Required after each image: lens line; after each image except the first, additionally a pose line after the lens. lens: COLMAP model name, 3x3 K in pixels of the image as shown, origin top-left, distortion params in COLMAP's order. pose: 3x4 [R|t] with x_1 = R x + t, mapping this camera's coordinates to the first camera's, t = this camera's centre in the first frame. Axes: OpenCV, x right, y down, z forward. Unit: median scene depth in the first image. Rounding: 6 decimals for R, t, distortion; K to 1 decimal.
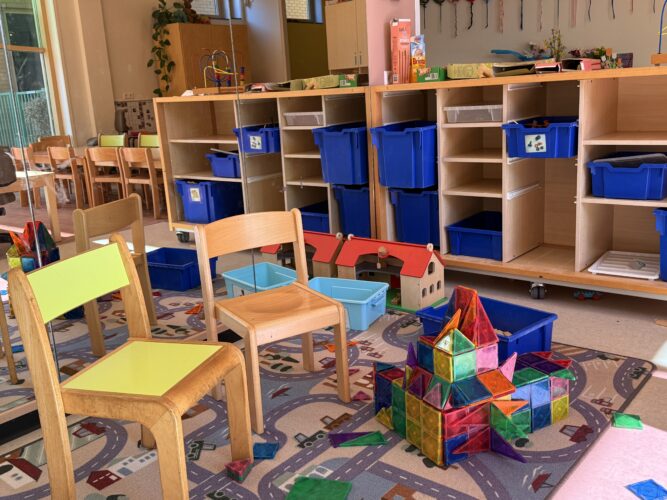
lens RADIAL K [[664.3, 0, 344.0], [0, 664.3, 240.4], [0, 0, 1]] dist [0.207903, -0.407001]
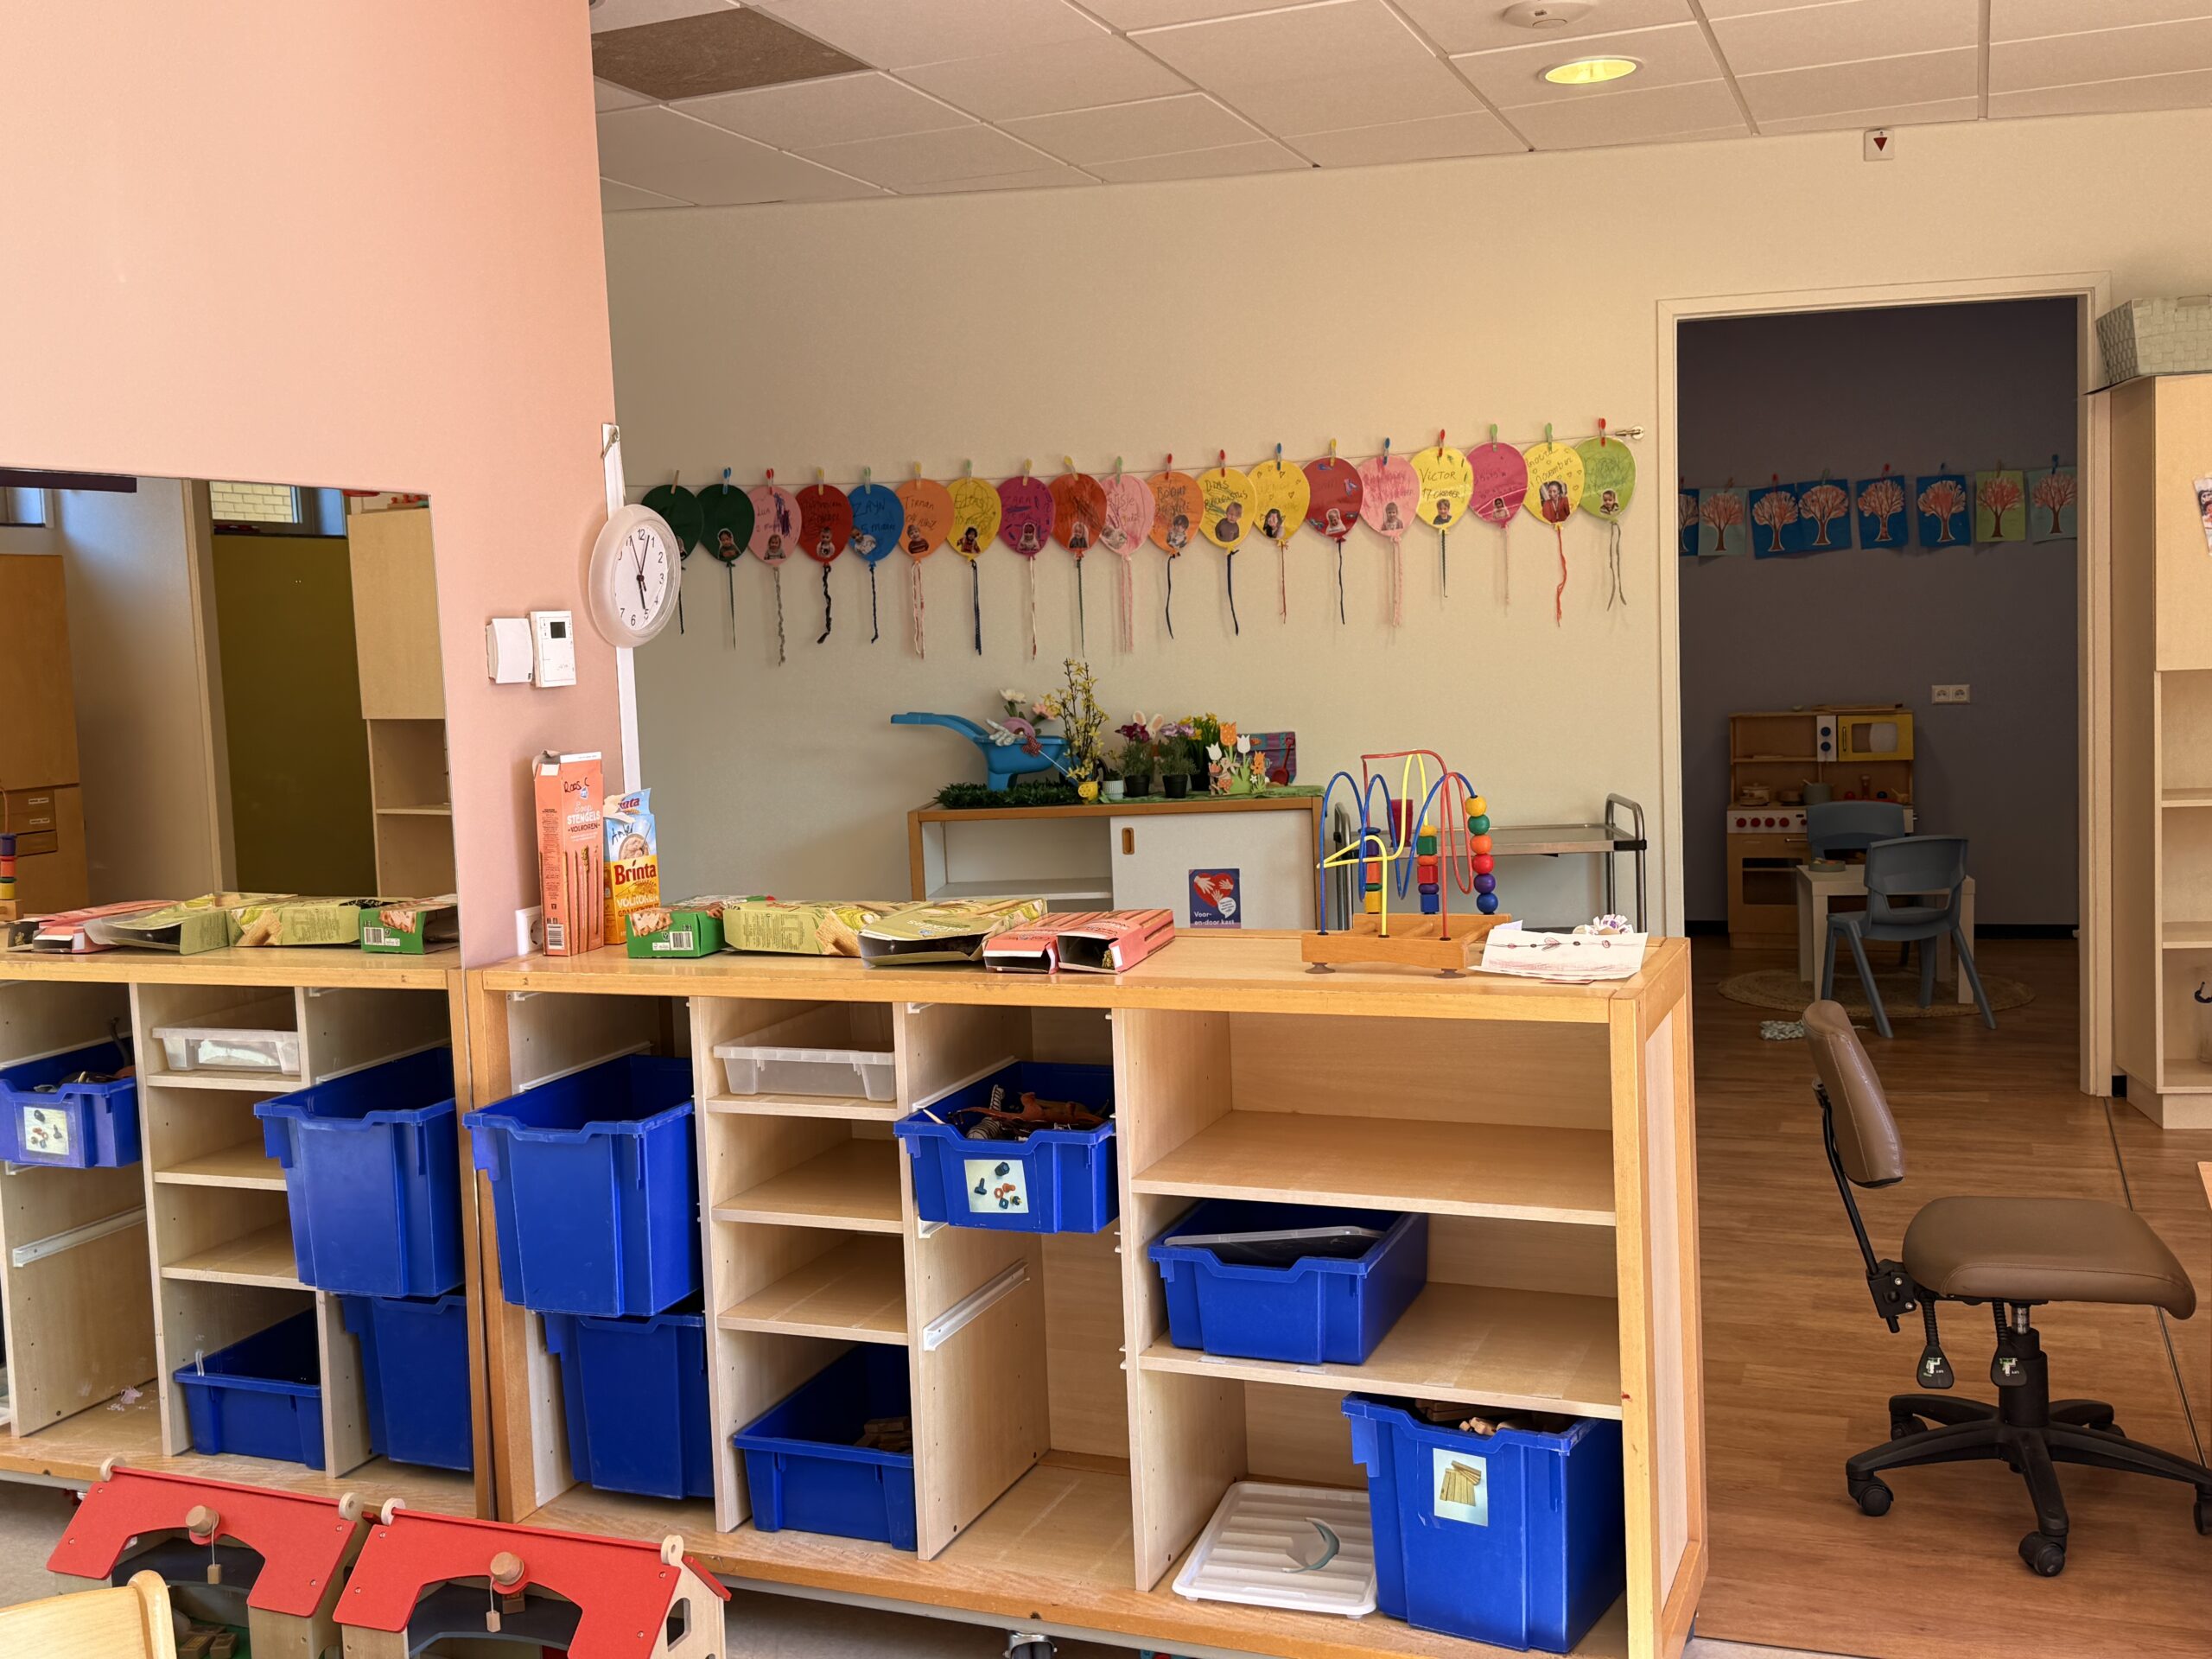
lens RADIAL K [[2188.9, 0, 1108.6], [0, 2188.9, 819.4], [0, 0, 1]] dist [0.190743, -0.424676]
pose [[0.958153, -0.007465, 0.286160, 0.032293], [0.052155, 0.987480, -0.148872, -0.138850], [-0.281466, 0.157567, 0.946546, -0.028191]]
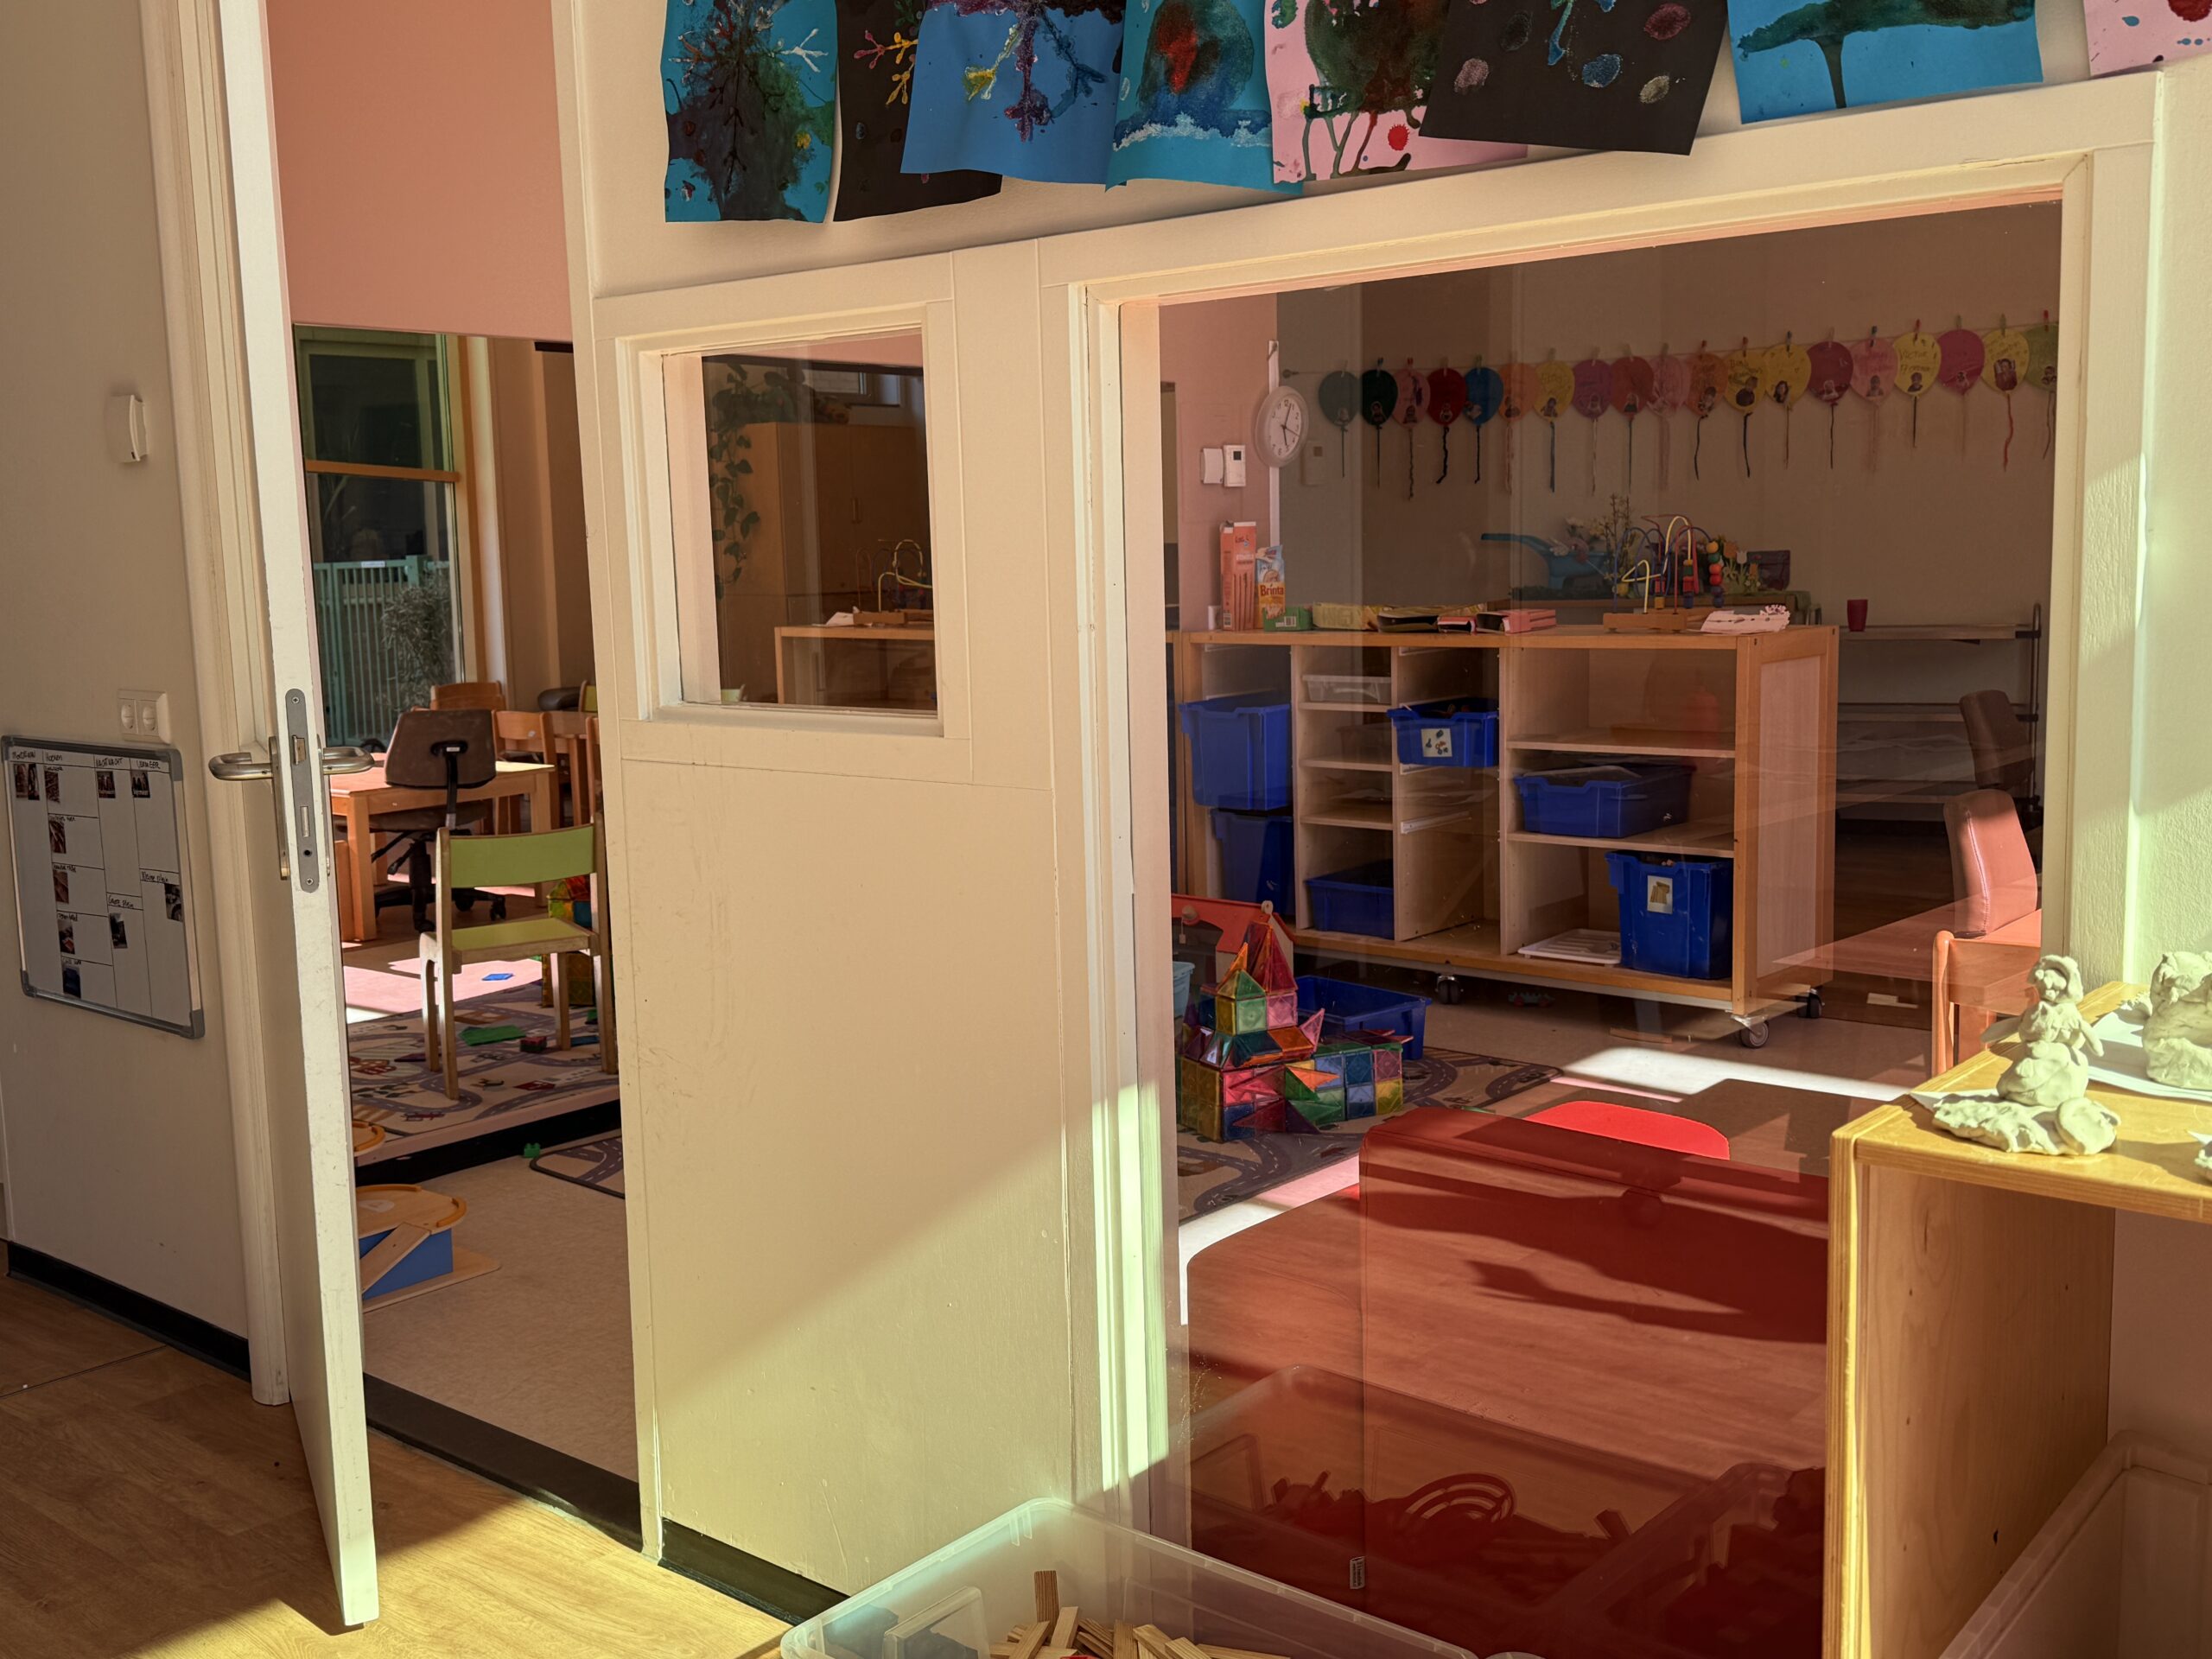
lens RADIAL K [[2117.9, 0, 1112.9], [0, 2117.9, 816.7], [0, 0, 1]] dist [0.165400, -0.341369]
pose [[0.998783, 0.035489, -0.034252, 0.049729], [-0.038541, 0.994920, -0.092999, 0.103041], [0.030777, 0.094206, 0.995077, -0.831034]]
